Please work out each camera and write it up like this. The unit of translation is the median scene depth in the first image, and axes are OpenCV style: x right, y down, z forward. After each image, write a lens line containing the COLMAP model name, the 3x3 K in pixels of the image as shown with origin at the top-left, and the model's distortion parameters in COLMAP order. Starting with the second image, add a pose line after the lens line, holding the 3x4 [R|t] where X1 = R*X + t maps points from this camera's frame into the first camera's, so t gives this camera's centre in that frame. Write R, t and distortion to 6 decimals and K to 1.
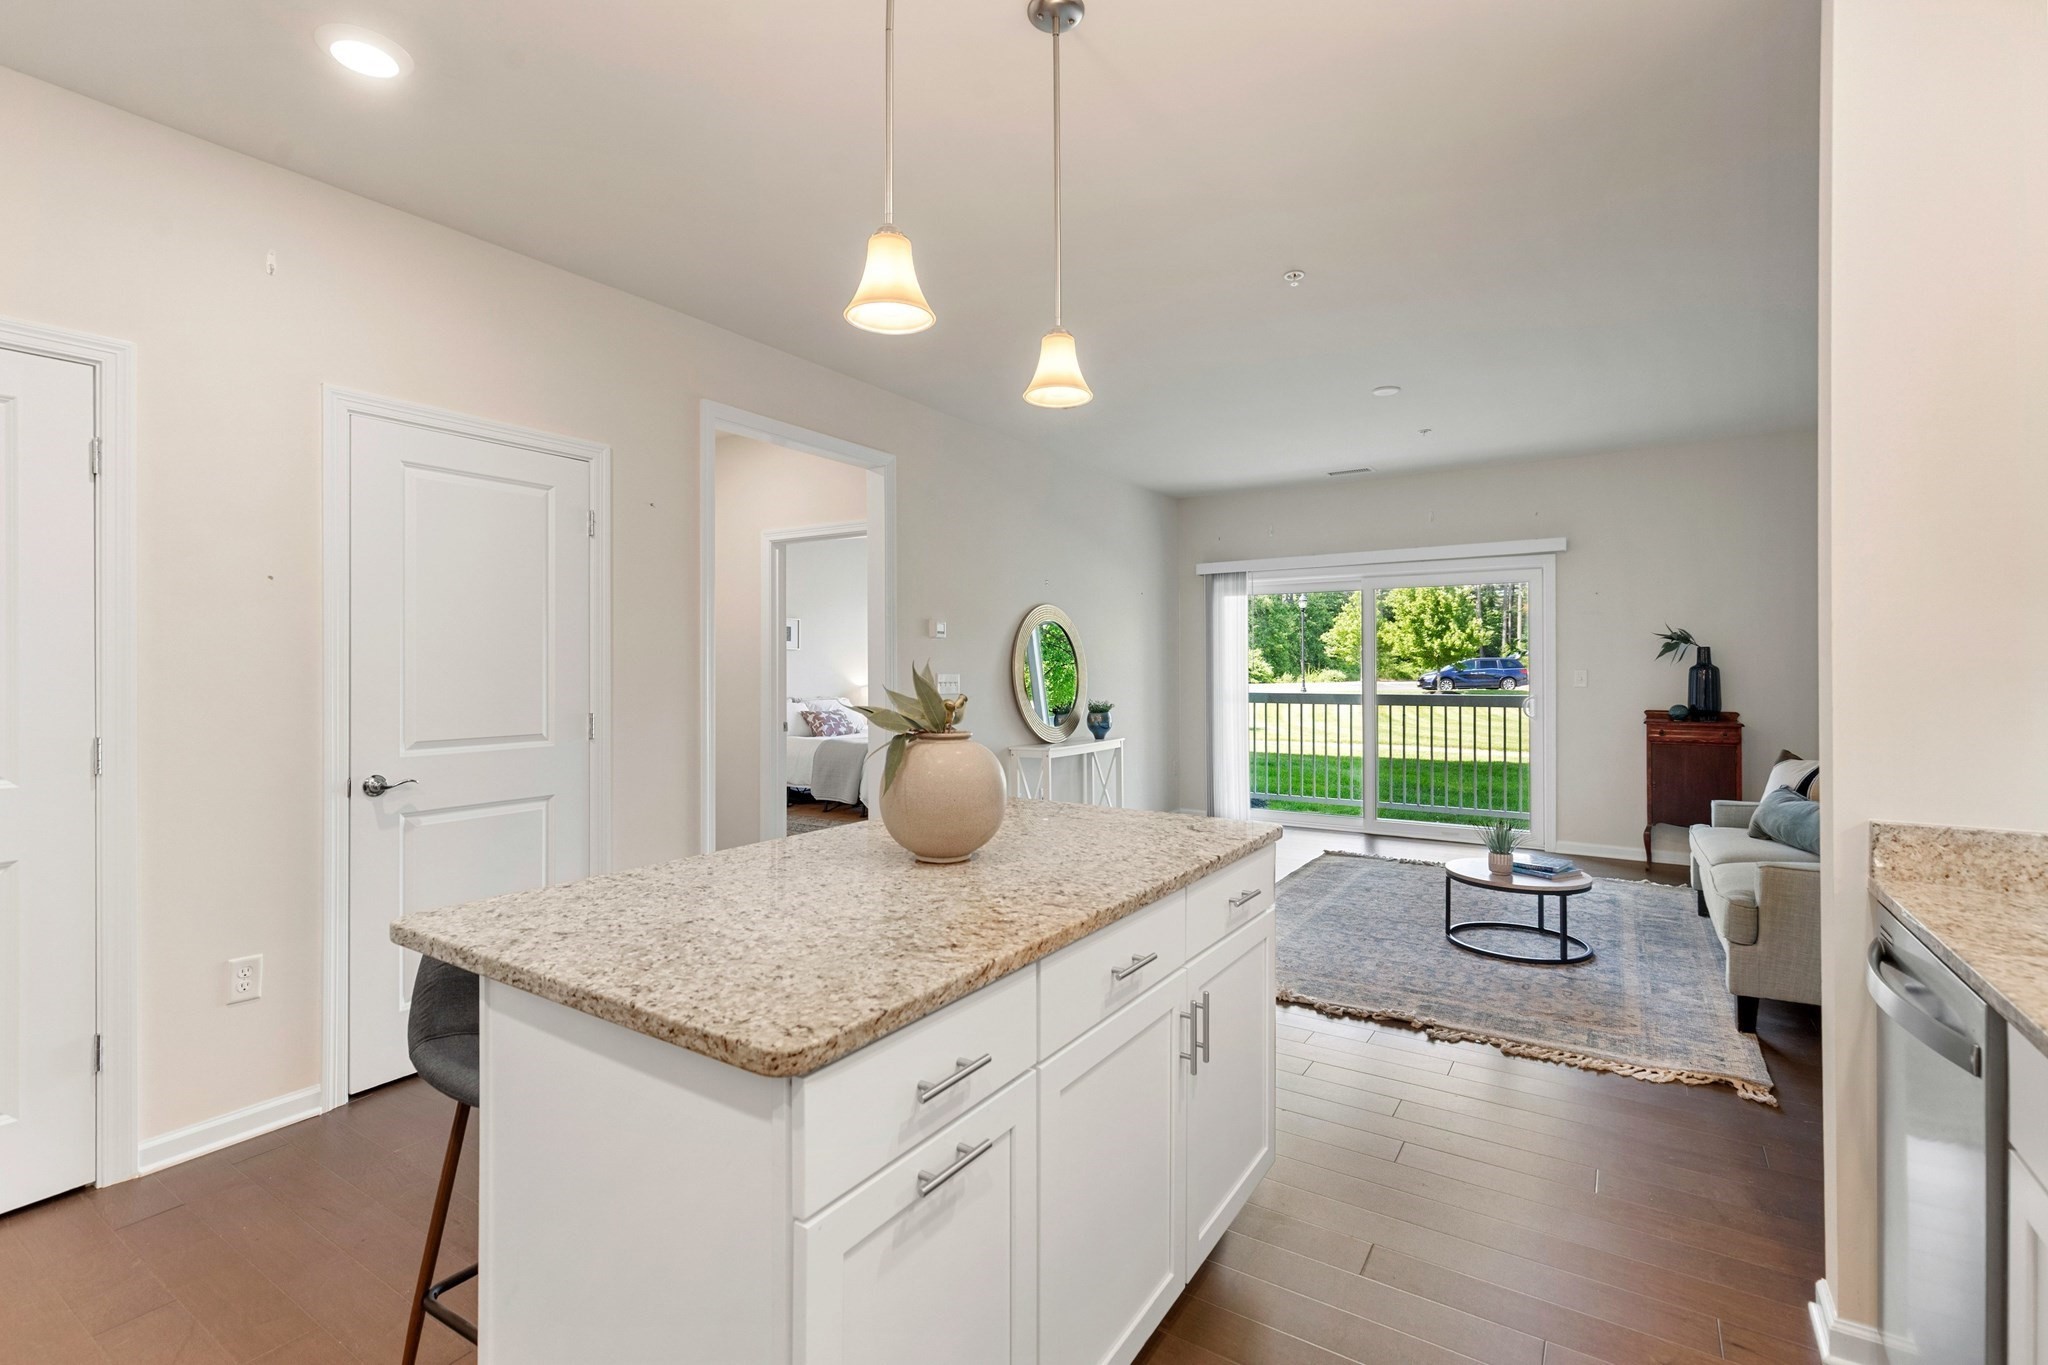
lens RADIAL K [[923.9, 0, 1024.1], [0, 923.9, 657.7], [0, 0, 1]] dist [0.000991, -0.000339]
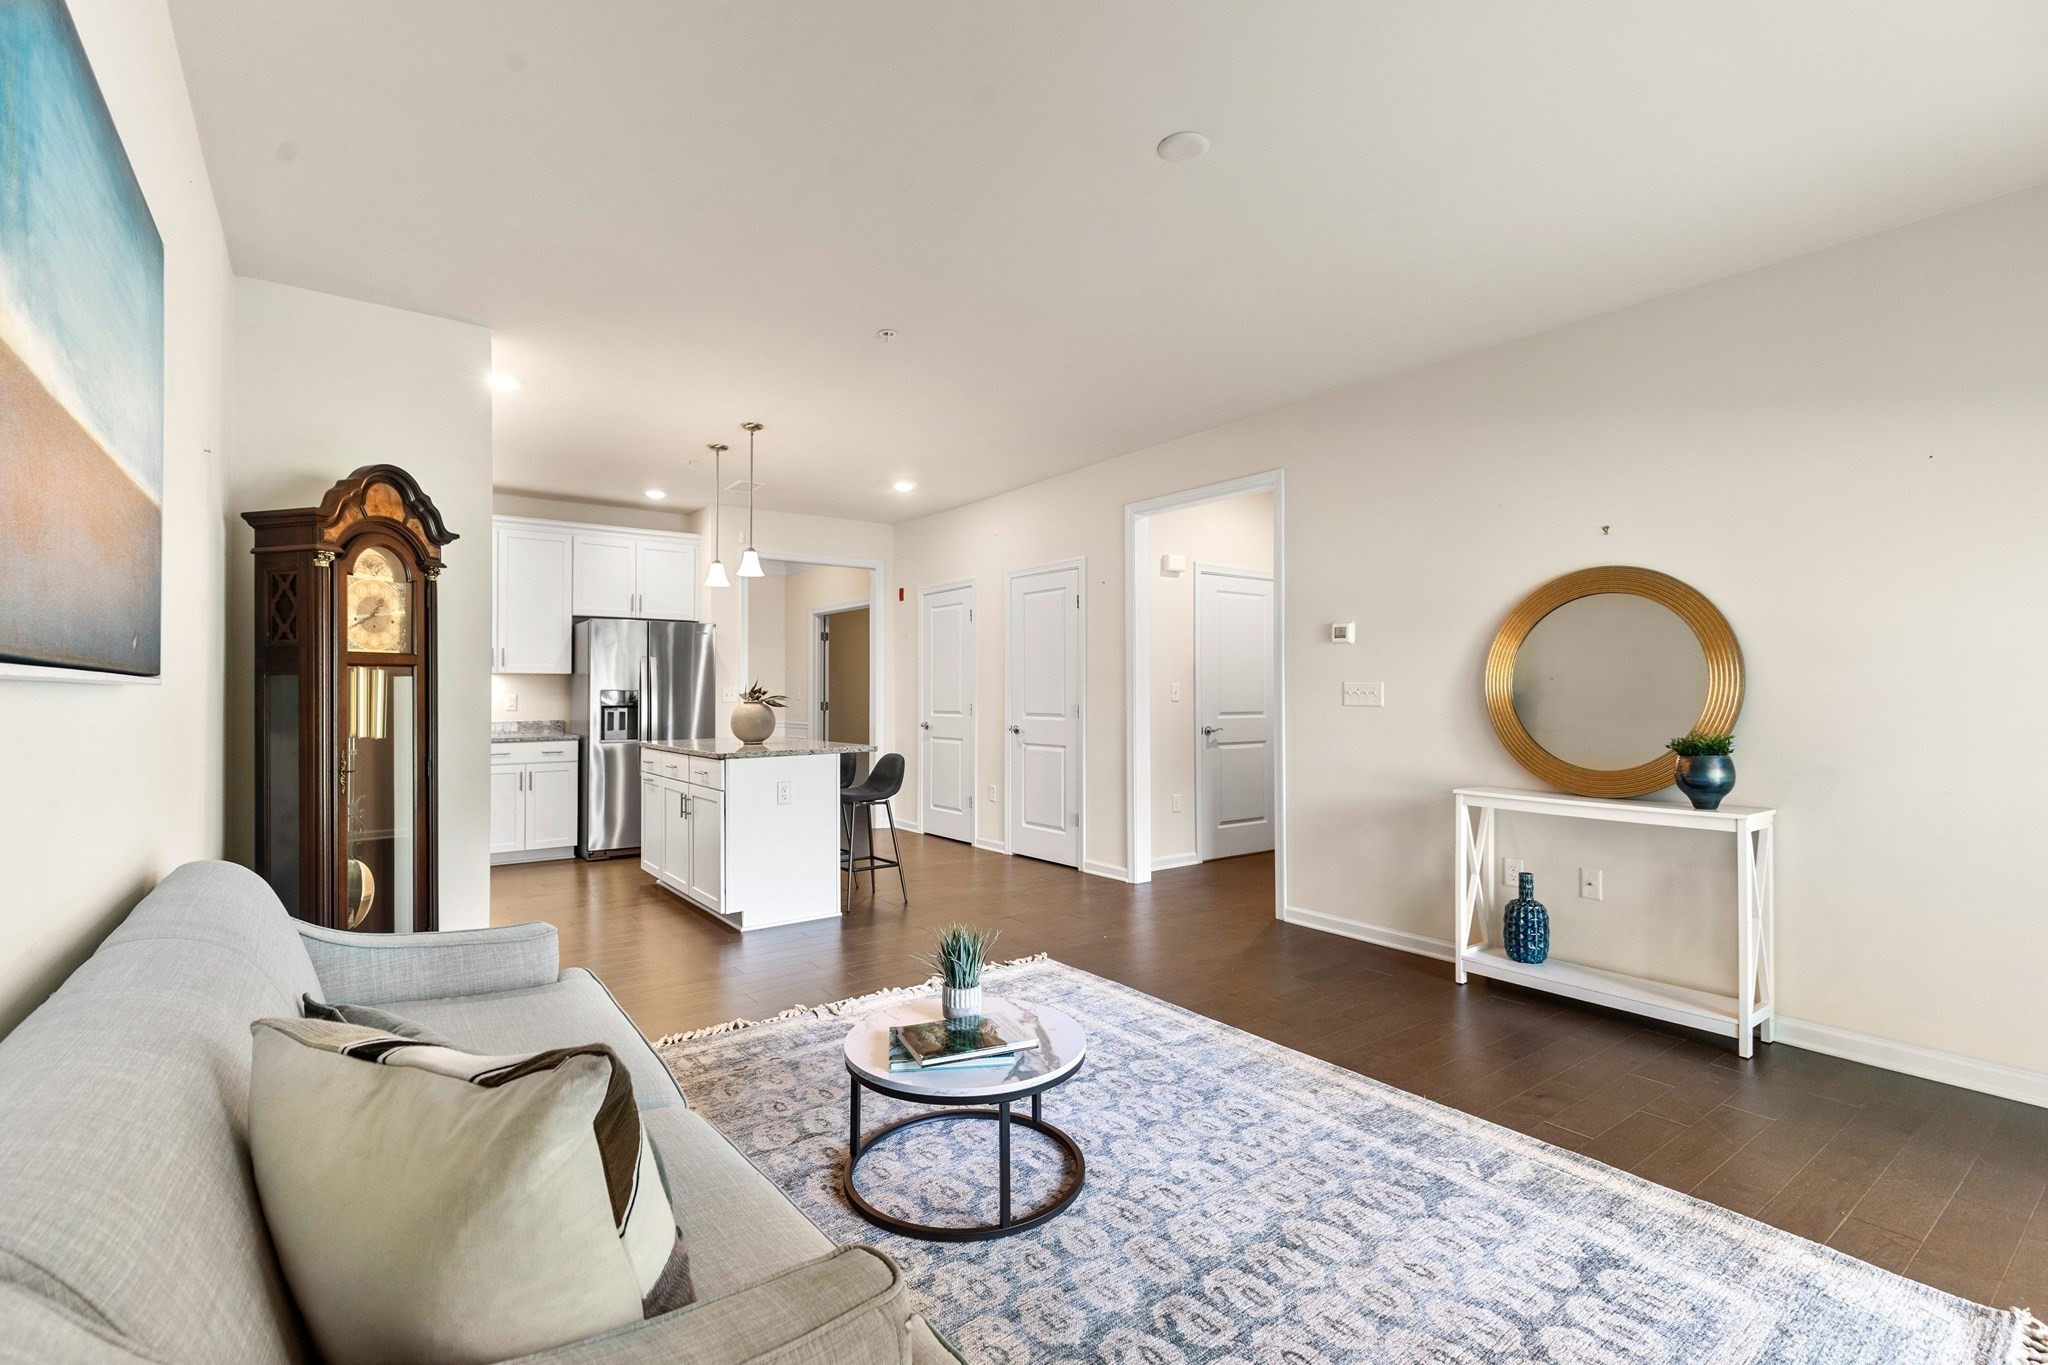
lens RADIAL K [[922.5, 0, 1018.8], [0, 922.5, 665.5], [0, 0, 1]] dist [0.003511, -0.000270]
pose [[-0.347504, -0.026533, -0.937303, 1.000983], [0.010991, 0.999416, -0.032366, 0.030716], [0.937614, -0.021549, -0.347010, 1.181685]]
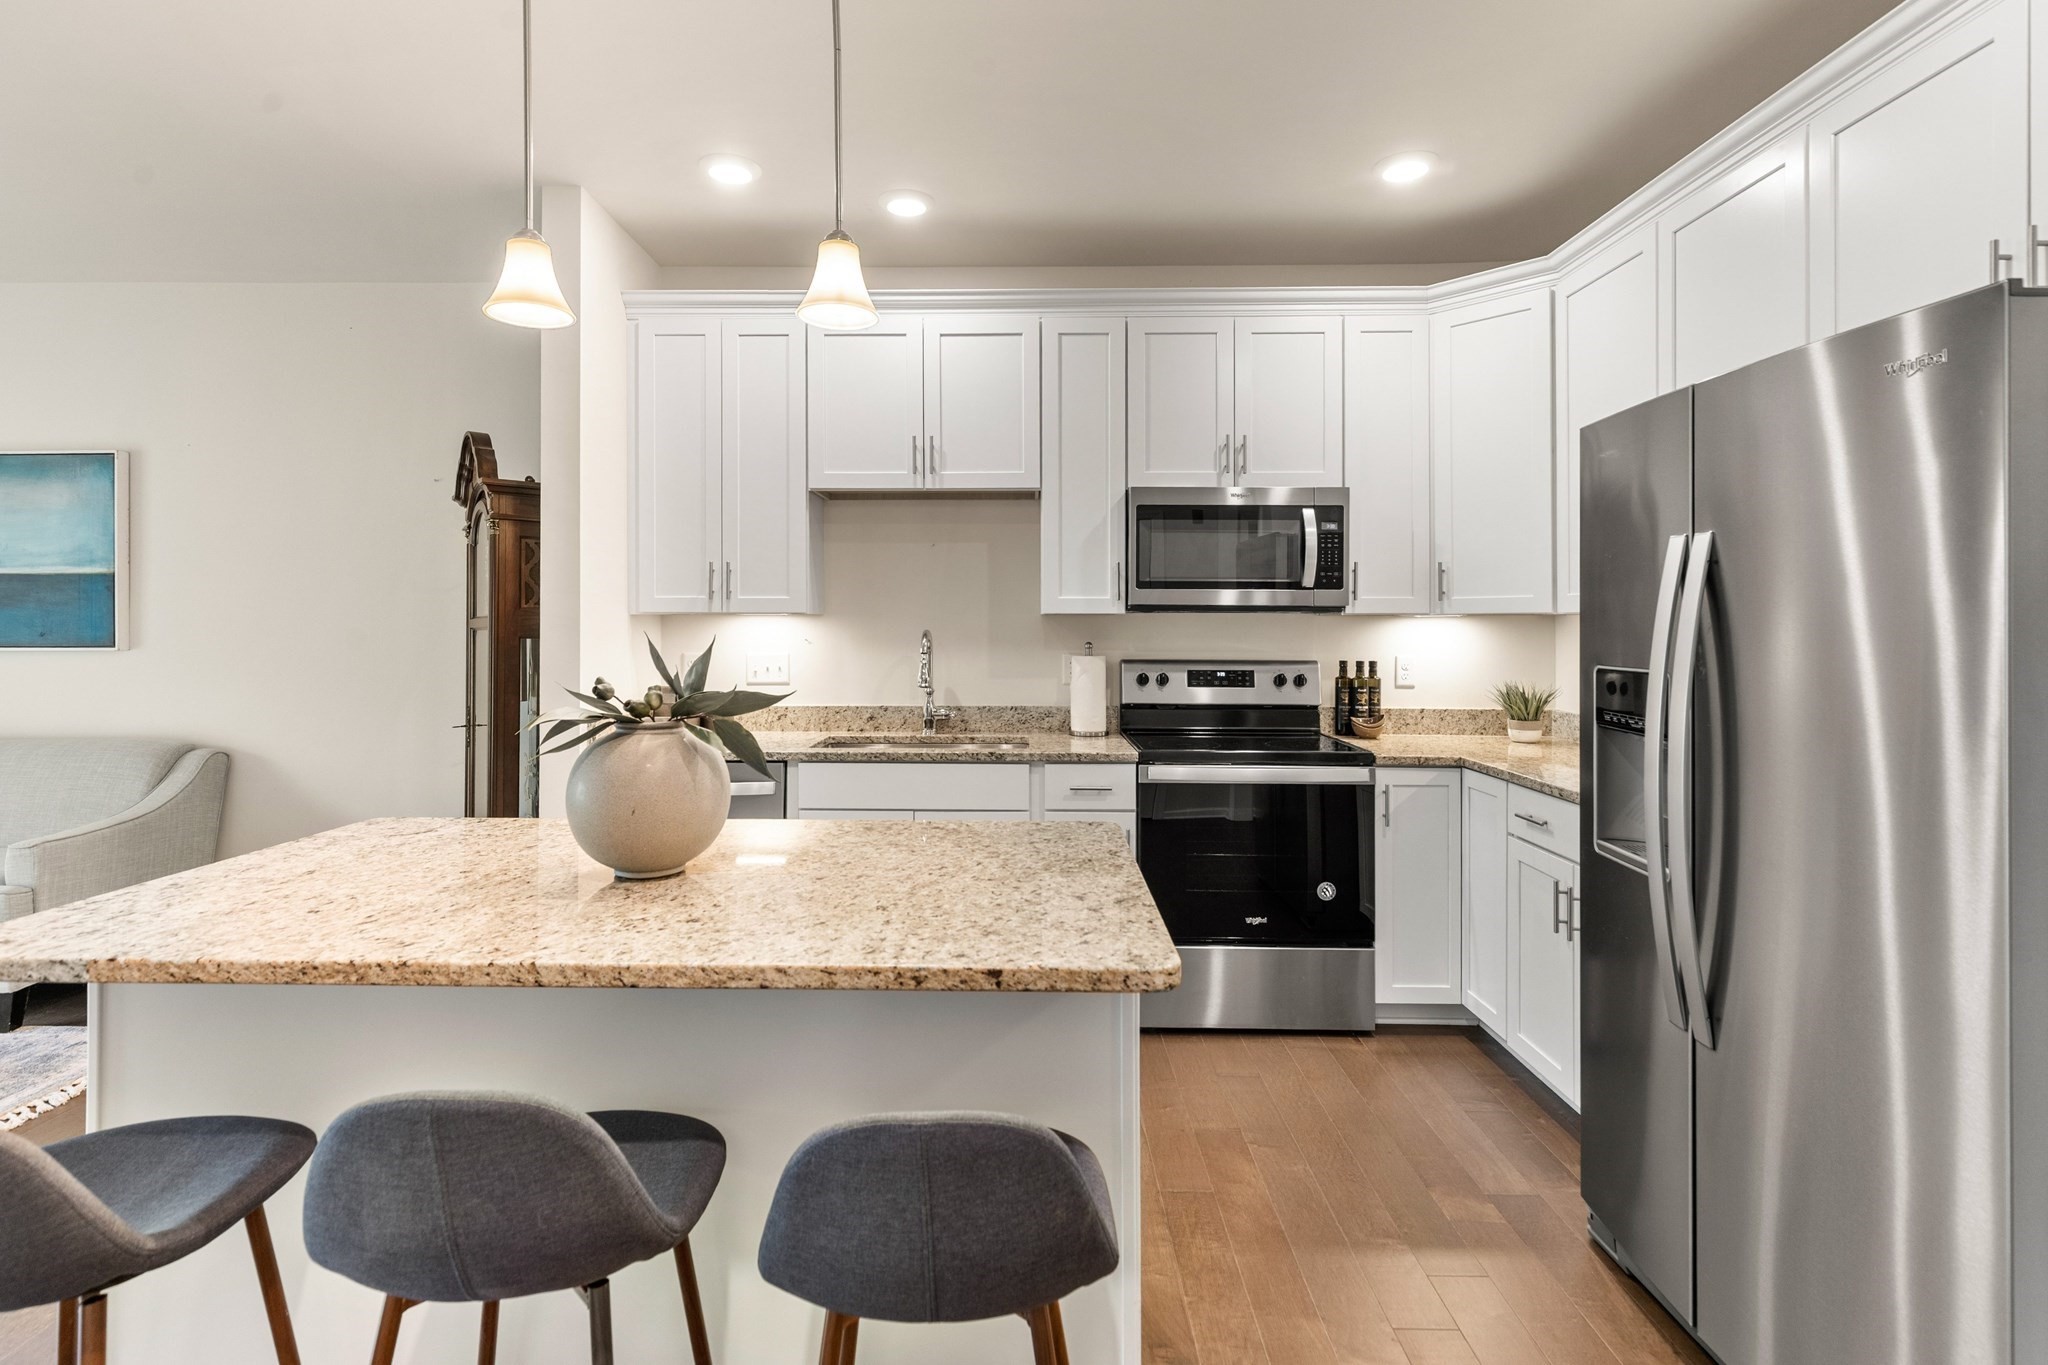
lens RADIAL K [[934.2, 0, 1024.5], [0, 934.2, 628.7], [0, 0, 1]] dist [0.004282, -0.000585]
pose [[-0.538089, -0.006157, 0.842866, -0.414641], [-0.006200, 0.999975, 0.003347, -0.005589], [-0.842865, -0.003425, -0.538114, 0.475750]]
